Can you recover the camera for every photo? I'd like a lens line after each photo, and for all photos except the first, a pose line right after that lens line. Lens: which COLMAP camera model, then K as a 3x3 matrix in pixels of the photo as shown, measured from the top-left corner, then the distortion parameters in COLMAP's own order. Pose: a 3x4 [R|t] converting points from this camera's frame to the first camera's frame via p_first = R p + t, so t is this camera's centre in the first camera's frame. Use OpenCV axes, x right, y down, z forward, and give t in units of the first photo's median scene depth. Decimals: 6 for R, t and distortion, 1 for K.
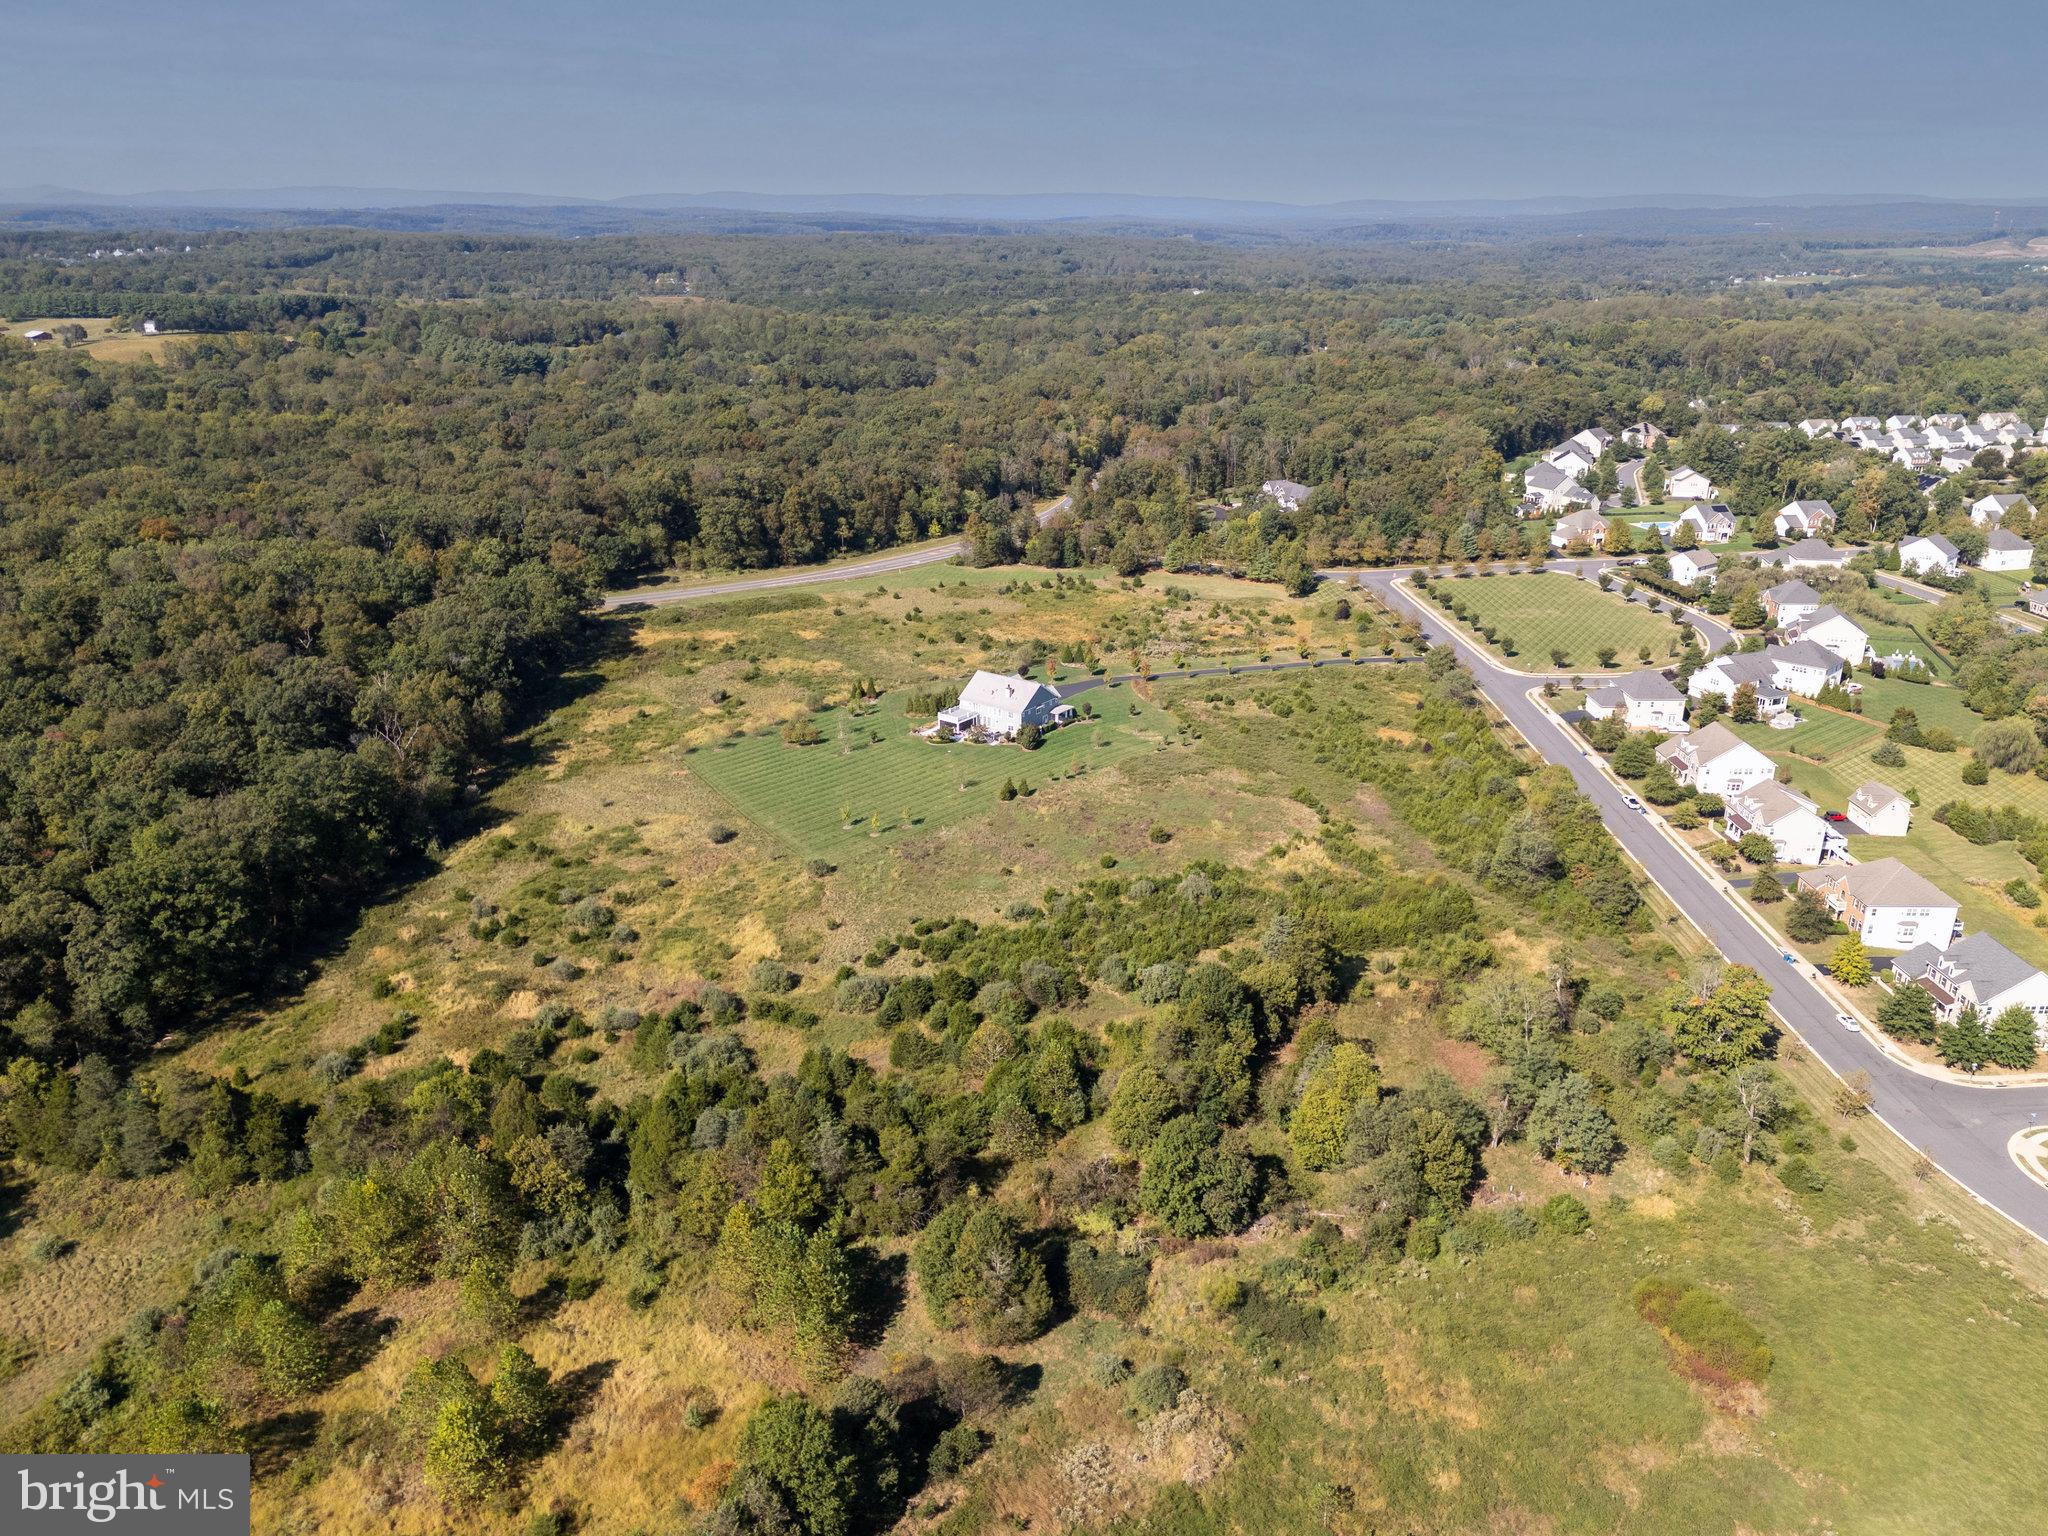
lens RADIAL K [[1488.0, 0, 1024.0], [0, 1488.0, 768.0], [0, 0, 1]] dist [0.066972, -0.066502]
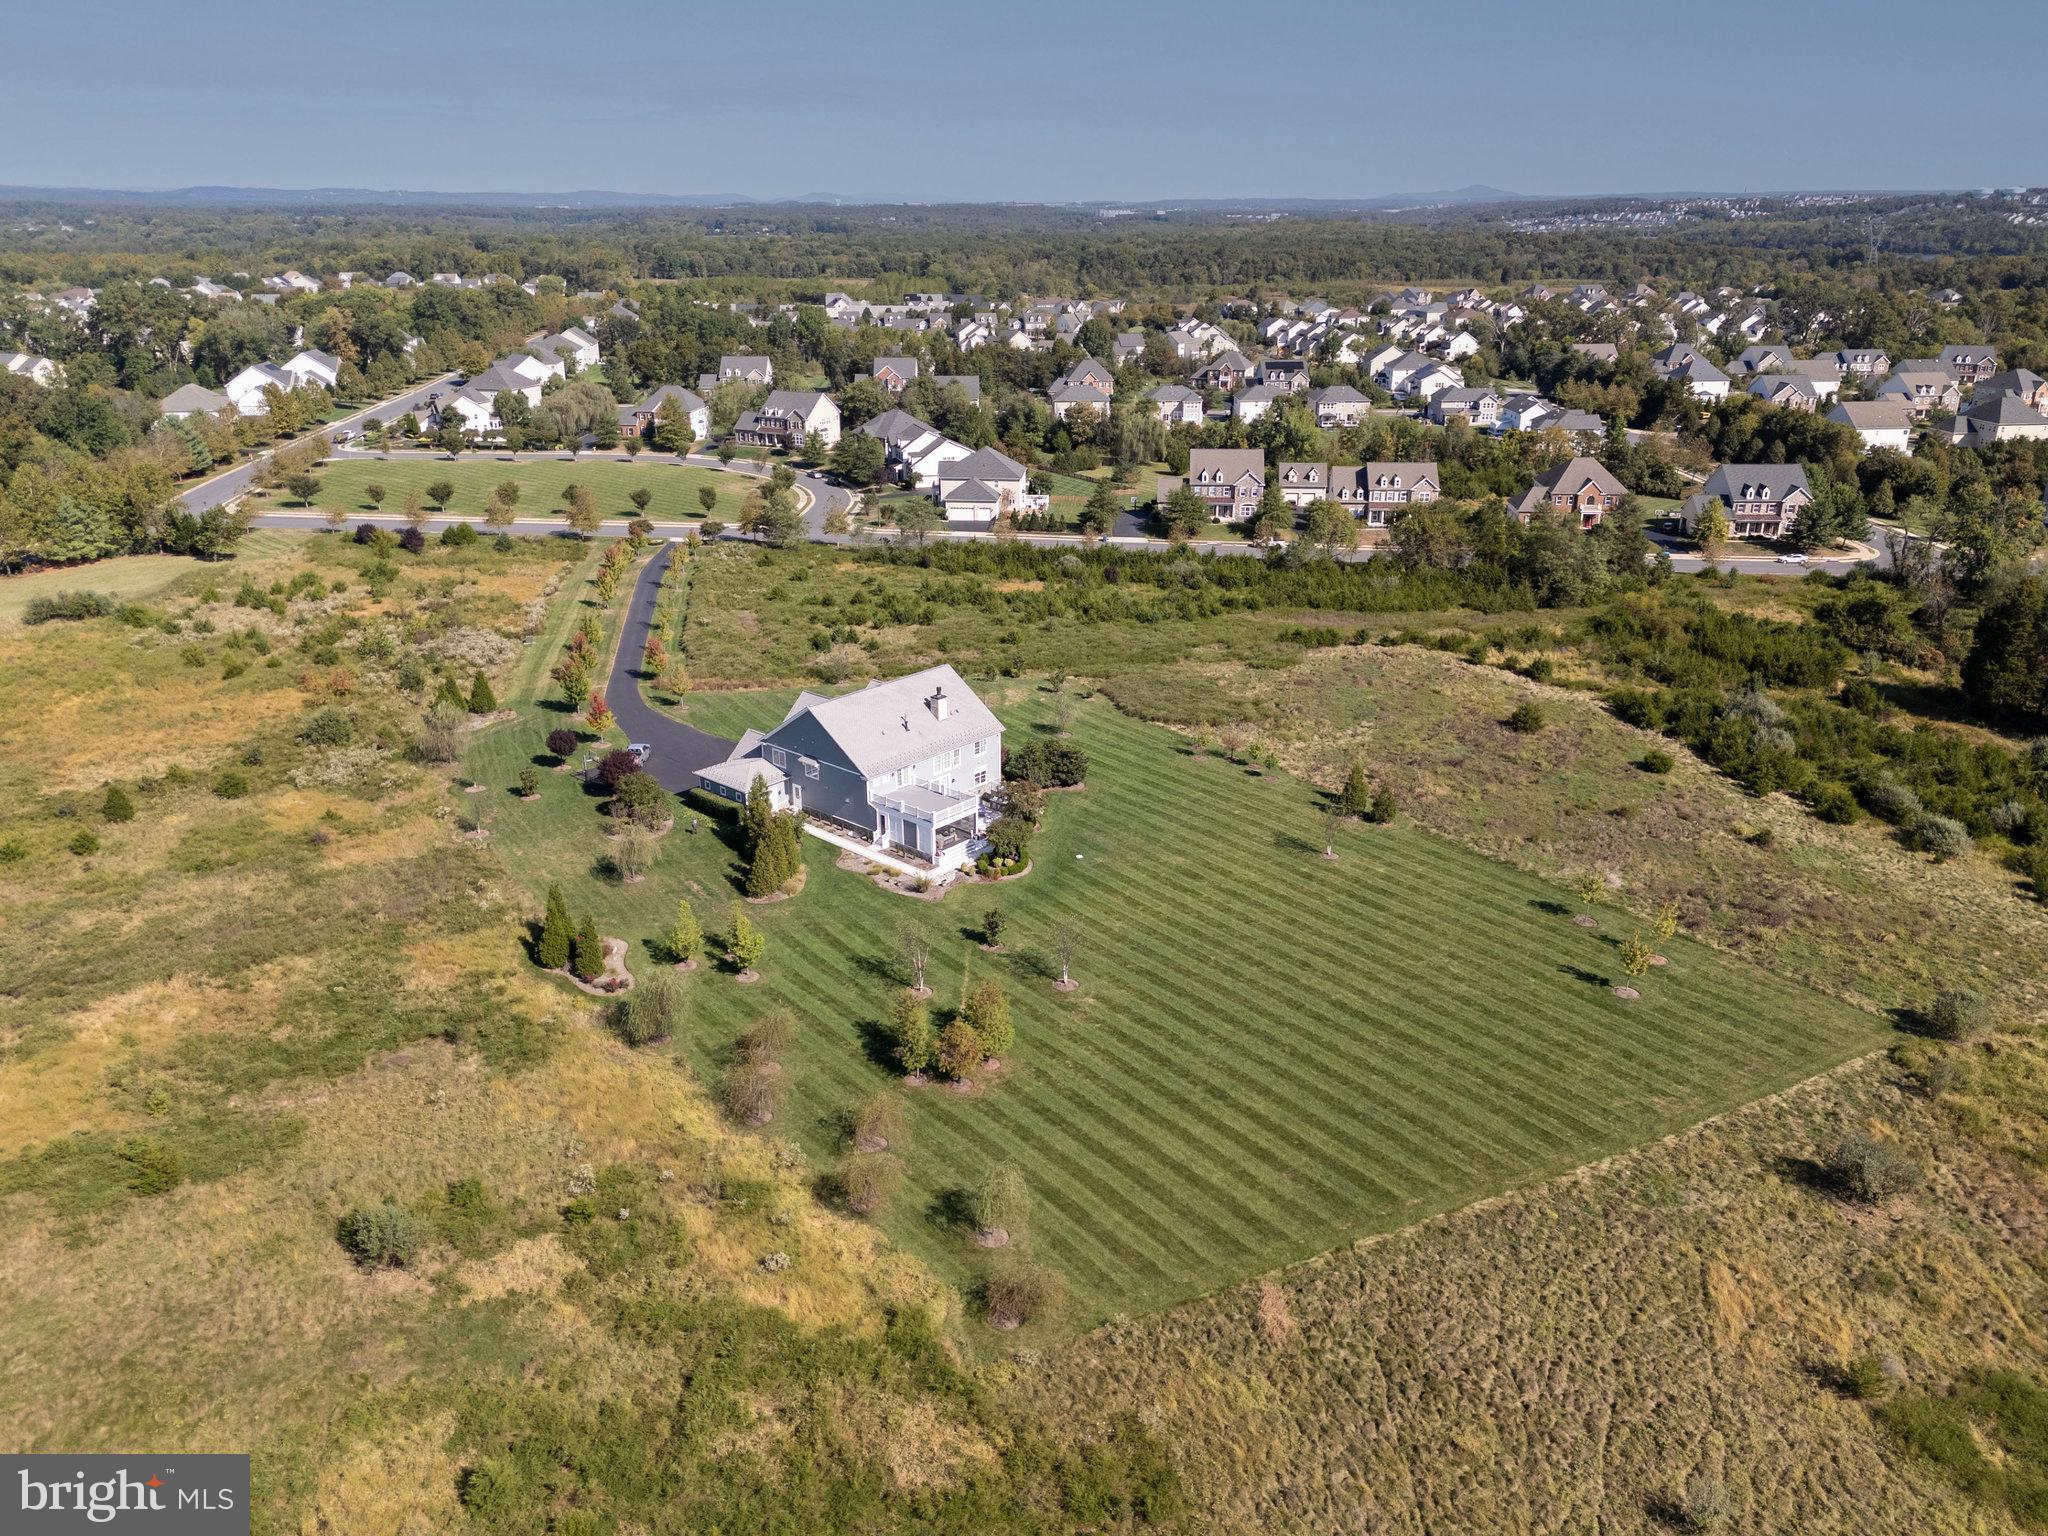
lens RADIAL K [[1488.0, 0, 1024.0], [0, 1488.0, 768.0], [0, 0, 1]] dist [0.066972, -0.066502]
pose [[0.106963, -0.356798, 0.928038, -0.279976], [0.350464, 0.887015, 0.300633, -0.106744], [-0.930448, 0.293087, 0.219923, 0.627867]]
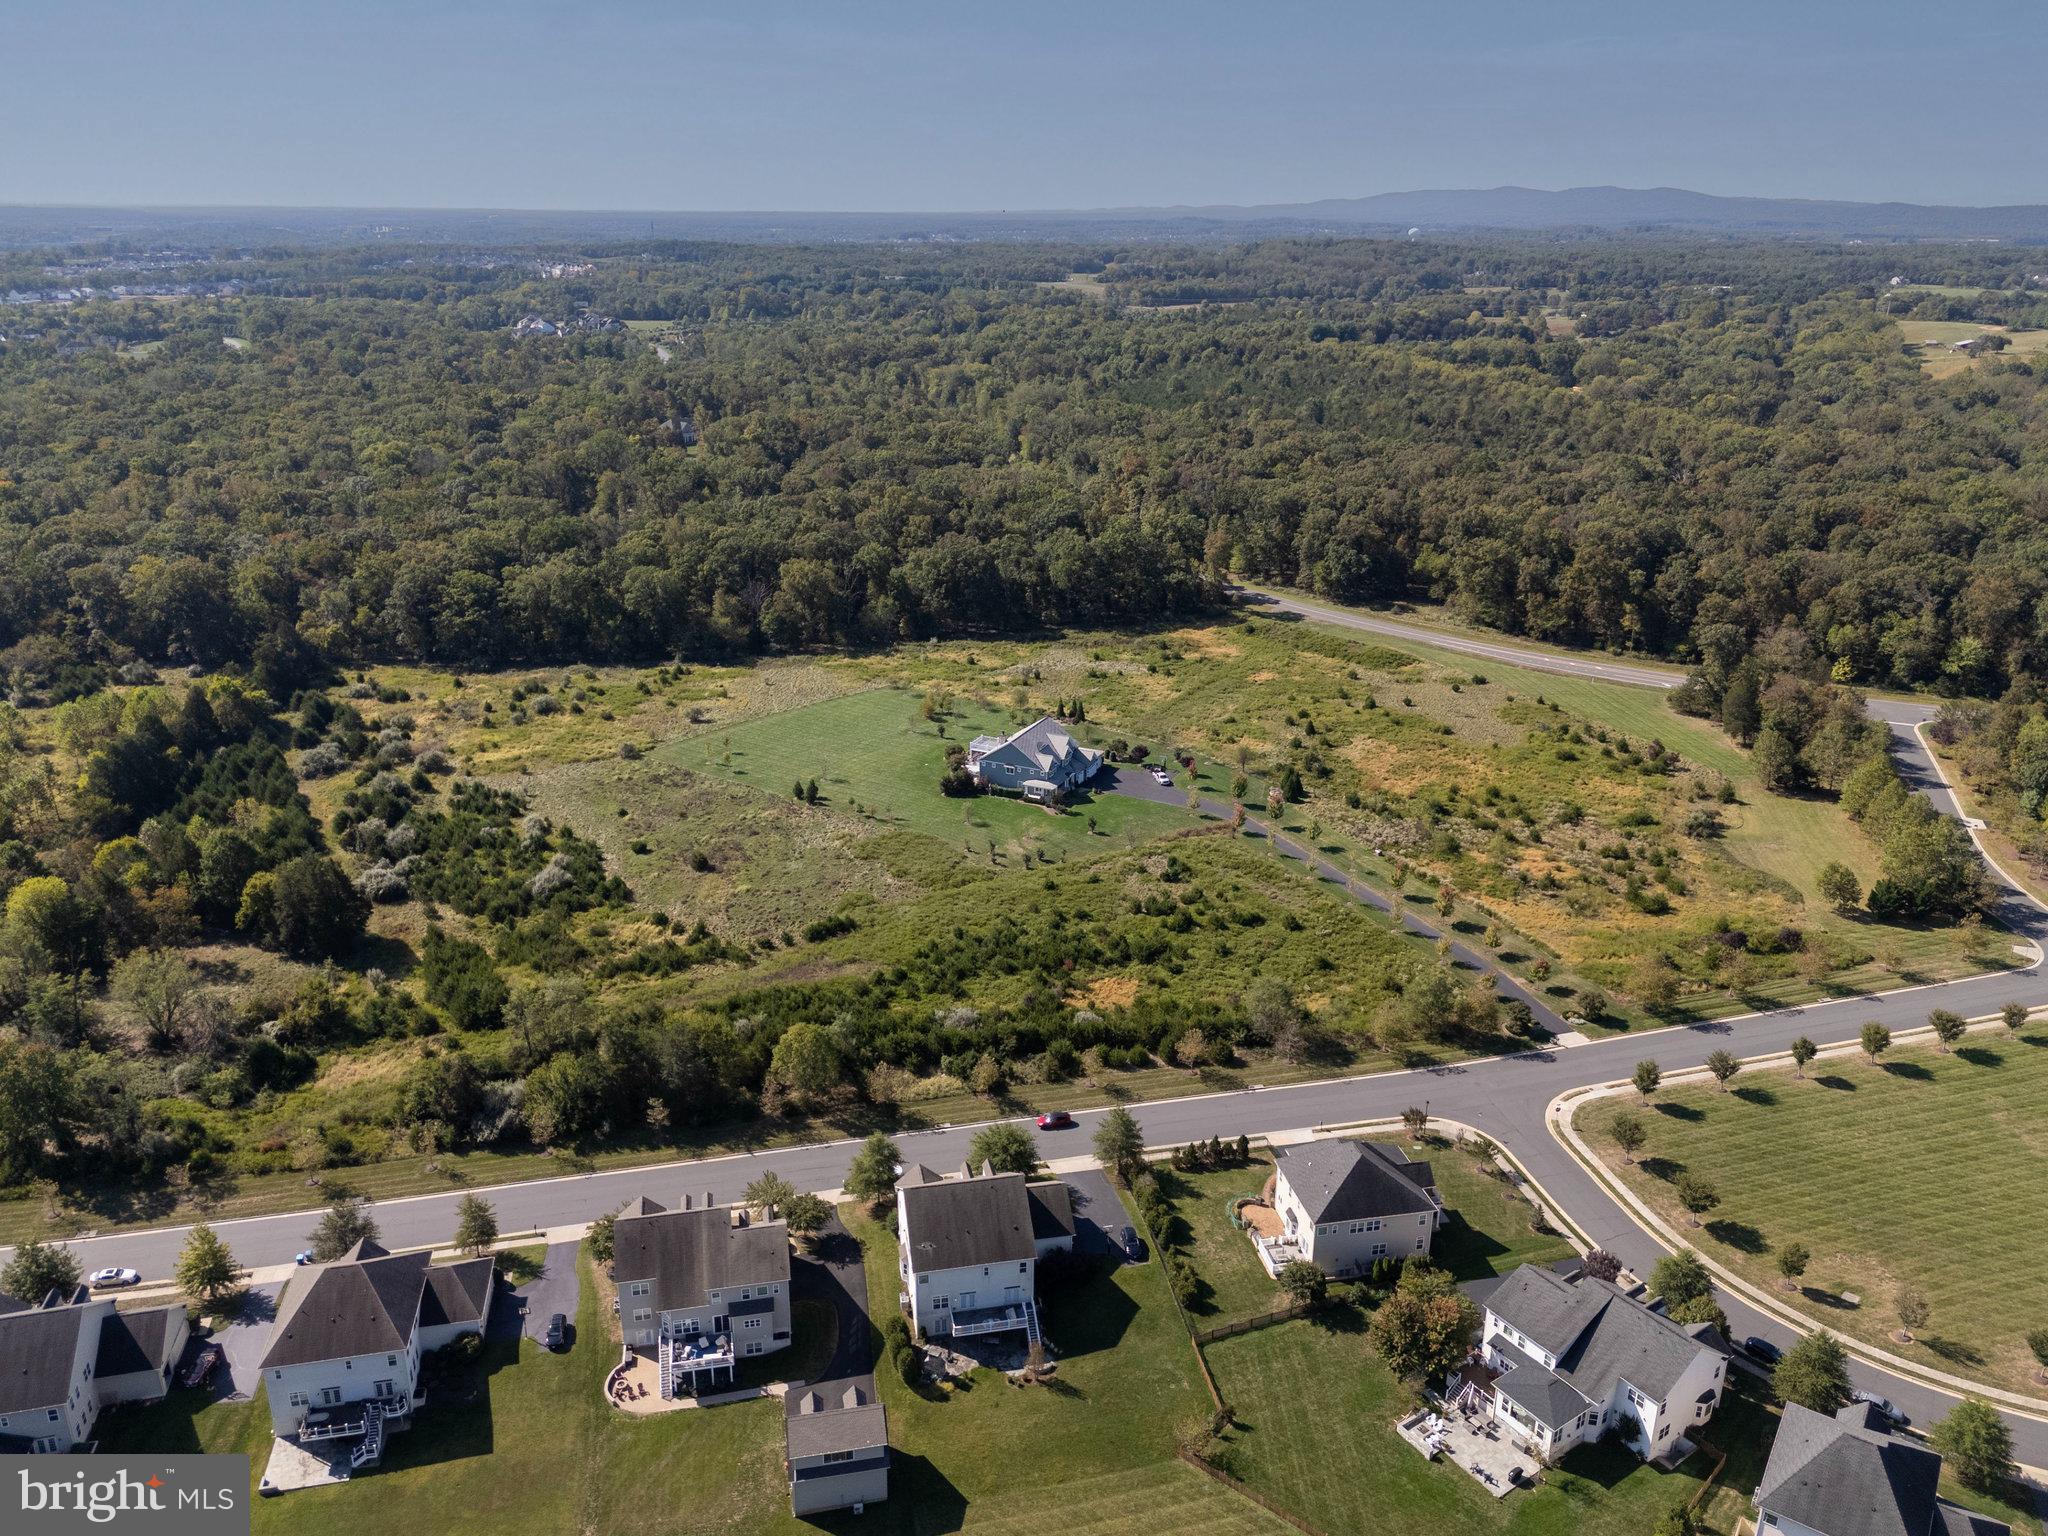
lens RADIAL K [[1459.5, 0, 1024.0], [0, 1459.5, 768.0], [0, 0, 1]] dist [0.119476, -0.266736]
pose [[0.205683, 0.341578, -0.917071, 0.582290], [-0.342050, 0.903095, 0.259656, -0.191002], [0.916895, 0.260277, 0.302588, 0.515133]]
